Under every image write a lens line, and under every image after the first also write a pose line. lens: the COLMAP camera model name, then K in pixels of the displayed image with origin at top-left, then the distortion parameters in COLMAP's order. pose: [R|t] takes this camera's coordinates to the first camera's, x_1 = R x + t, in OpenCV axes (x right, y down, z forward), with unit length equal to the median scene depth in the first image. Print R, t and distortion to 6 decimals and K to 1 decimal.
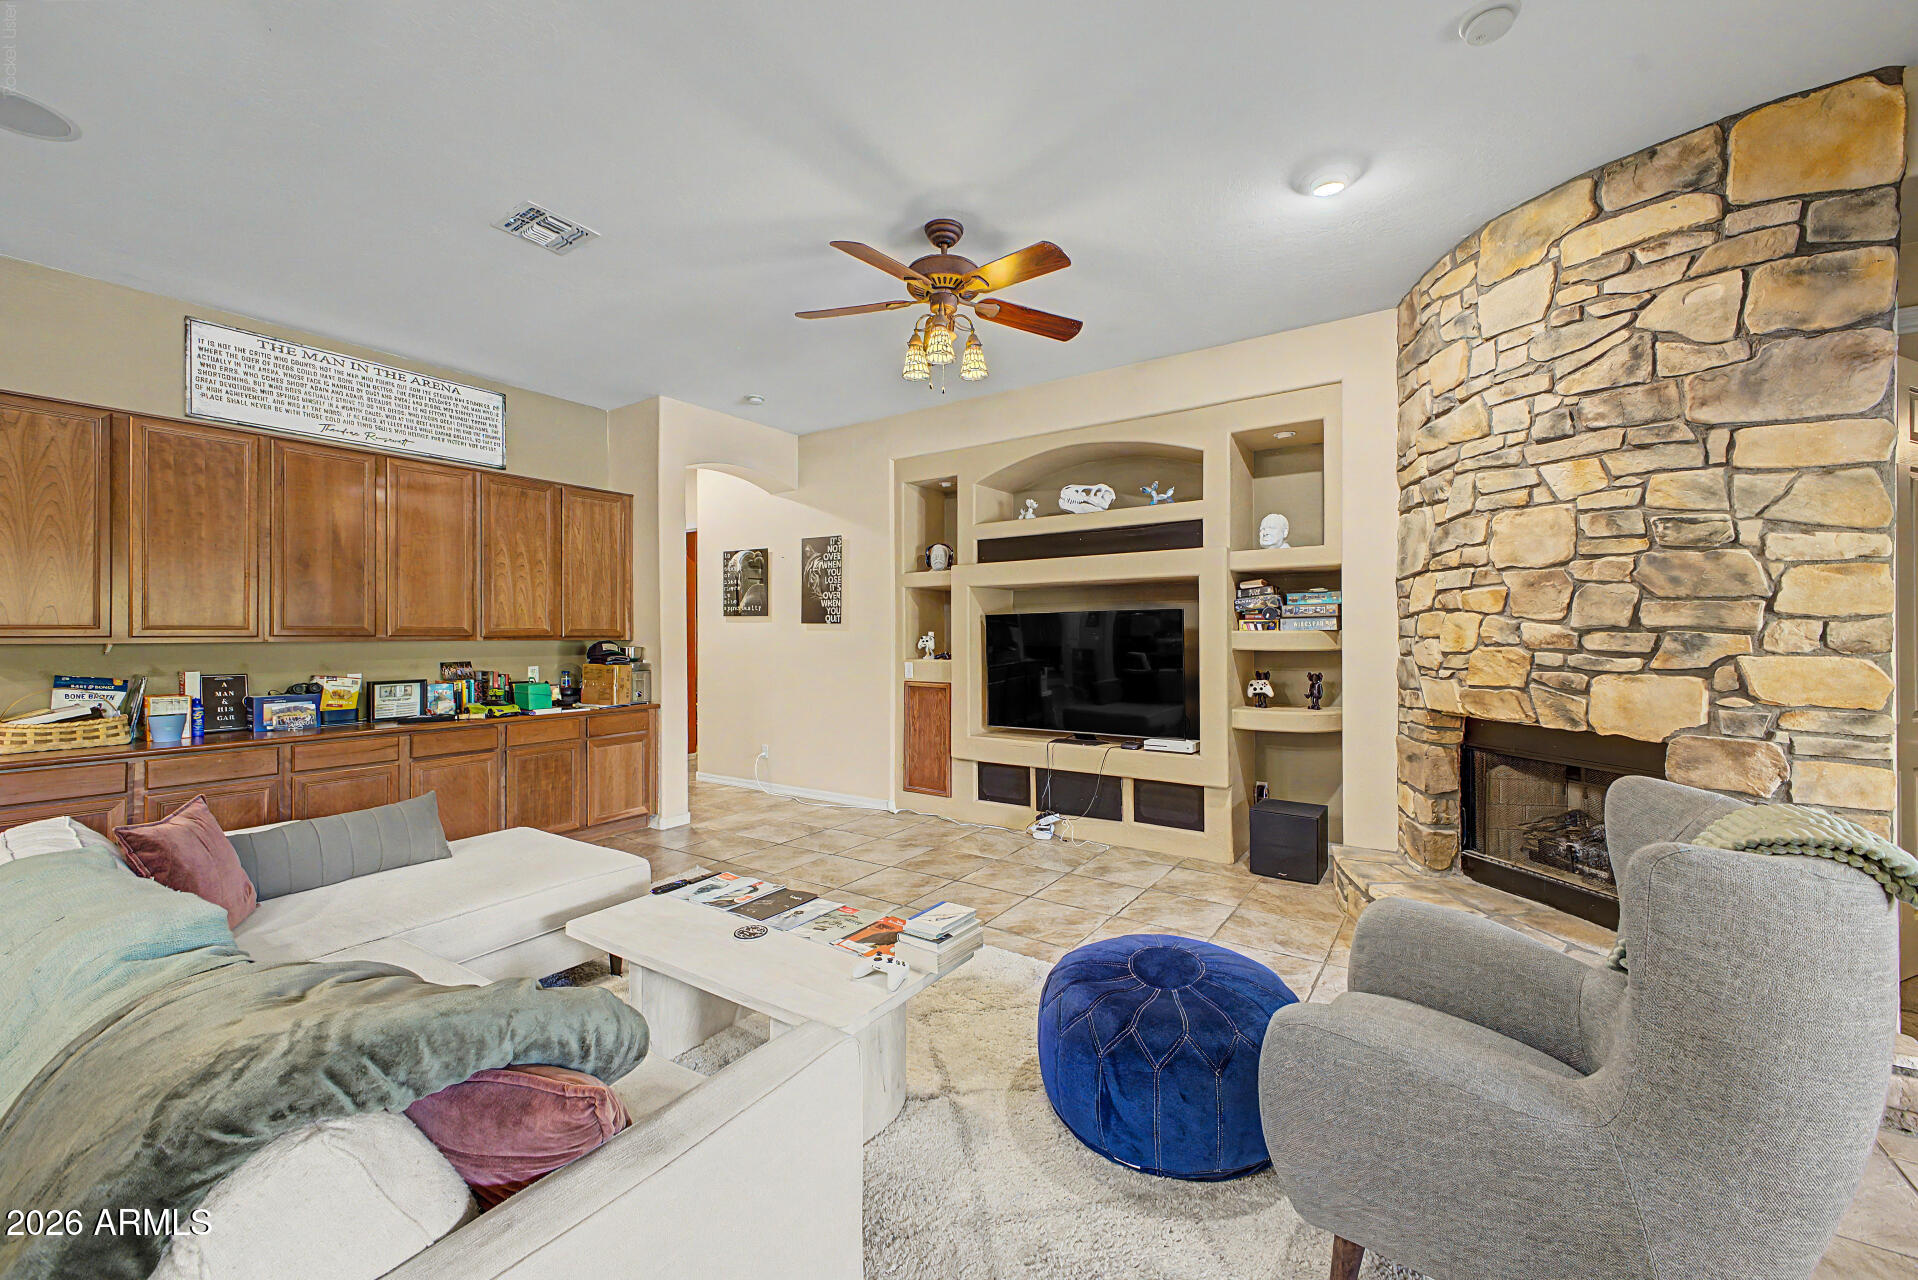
lens RADIAL K [[751.8, 0, 958.8], [0, 751.8, 634.9], [0, 0, 1]] dist [0.004175, 0.000269]
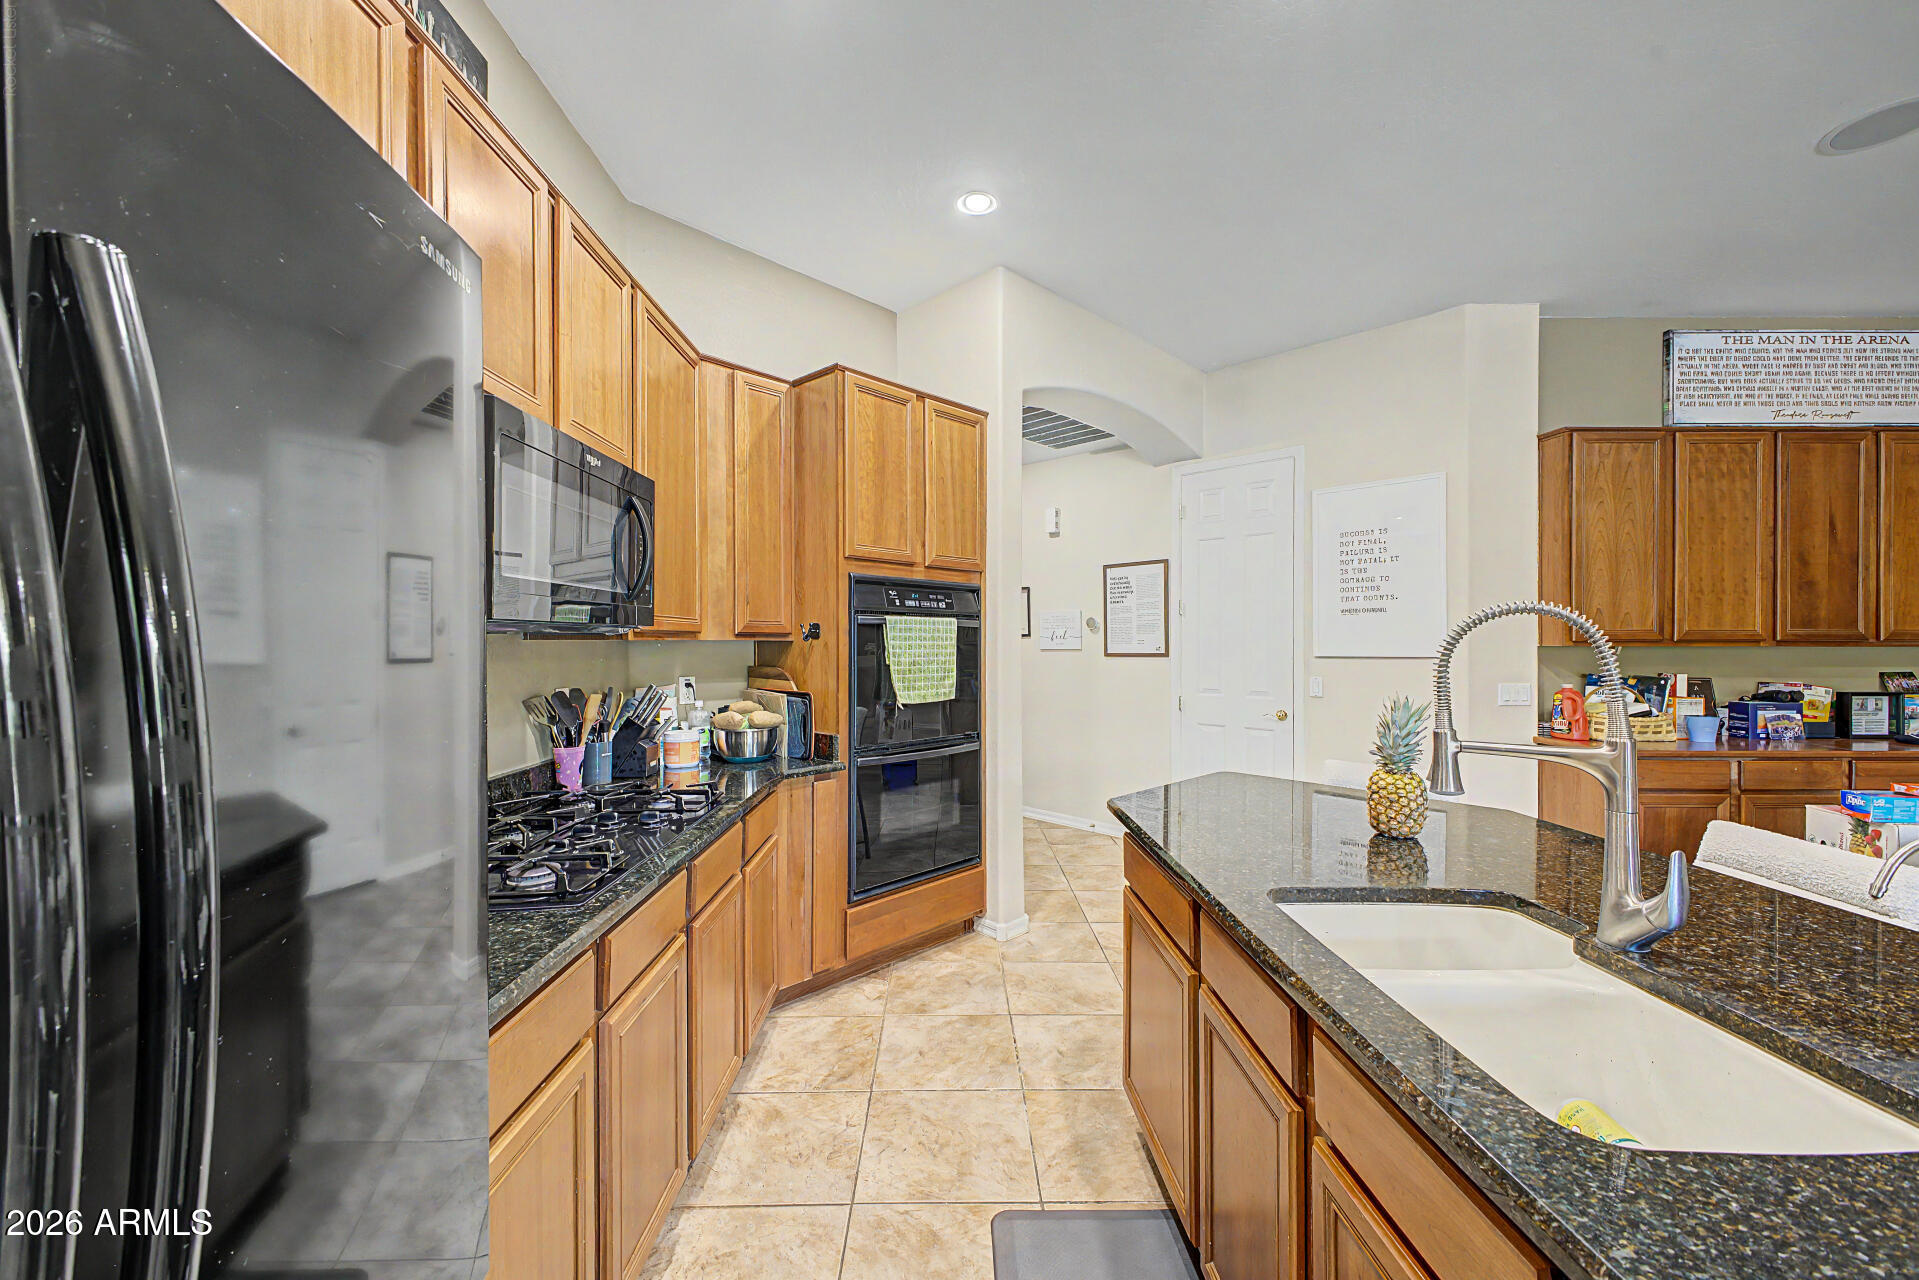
lens RADIAL K [[752.2, 0, 954.7], [0, 752.2, 638.2], [0, 0, 1]] dist [0.004175, 0.000269]
pose [[0.567029, 0.008625, -0.823653, -0.676253], [-0.003656, 0.999962, 0.007954, -0.004368], [0.823690, -0.001499, 0.567038, -0.371539]]
